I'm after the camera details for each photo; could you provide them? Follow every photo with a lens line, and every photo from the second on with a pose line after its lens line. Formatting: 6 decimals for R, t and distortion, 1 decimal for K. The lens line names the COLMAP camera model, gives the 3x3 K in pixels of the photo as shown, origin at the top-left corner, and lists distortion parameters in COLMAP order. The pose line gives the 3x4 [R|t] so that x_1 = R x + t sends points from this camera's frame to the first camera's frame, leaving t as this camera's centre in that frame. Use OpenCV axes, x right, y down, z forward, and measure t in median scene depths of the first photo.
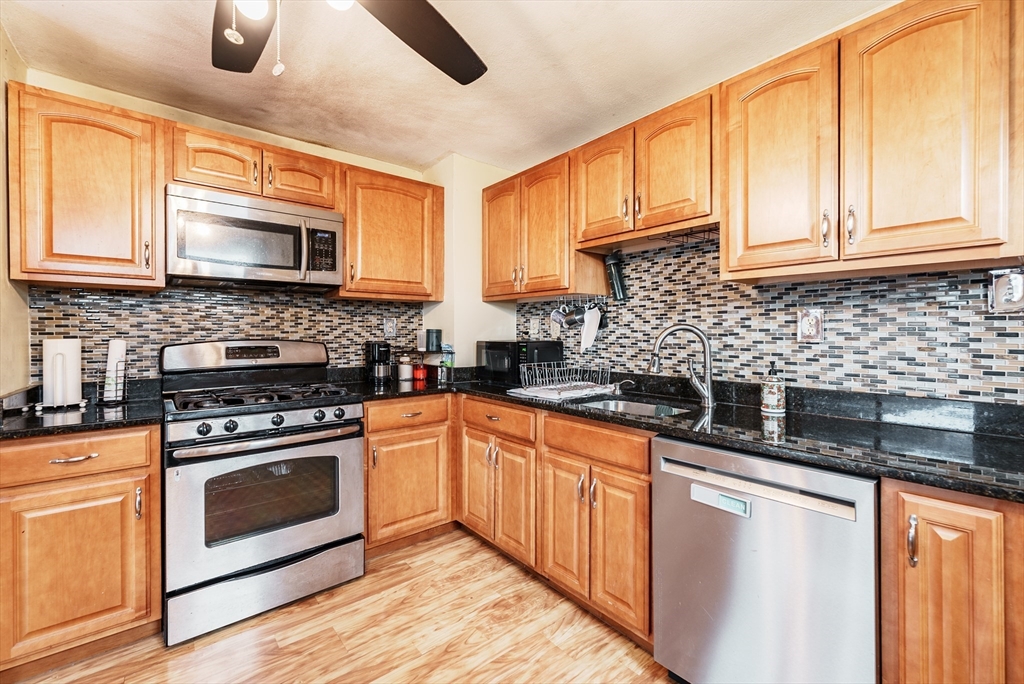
lens RADIAL K [[423.4, 0, 507.7], [0, 423.4, 333.7], [0, 0, 1]] dist [-0.001681, -0.000437]
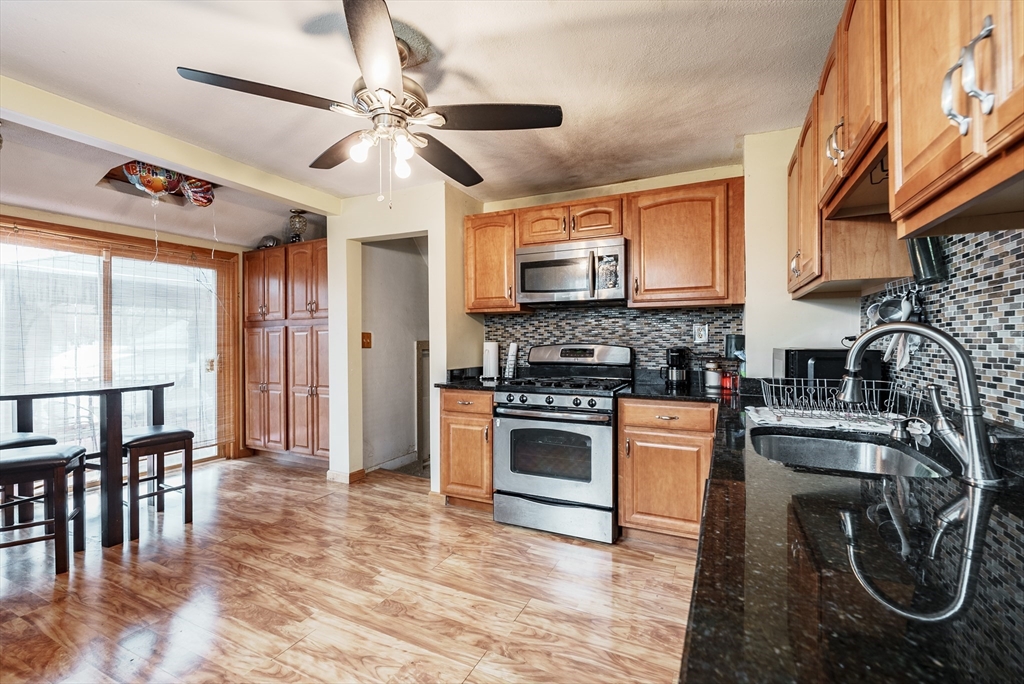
lens RADIAL K [[423.4, 0, 538.7], [0, 423.4, 341.3], [0, 0, 1]] dist [-0.001681, -0.000437]
pose [[0.459549, 0.003384, -0.888146, 0.562404], [-0.000541, 0.999994, 0.003530, 0.001412], [0.888152, -0.001142, 0.459548, 0.254156]]
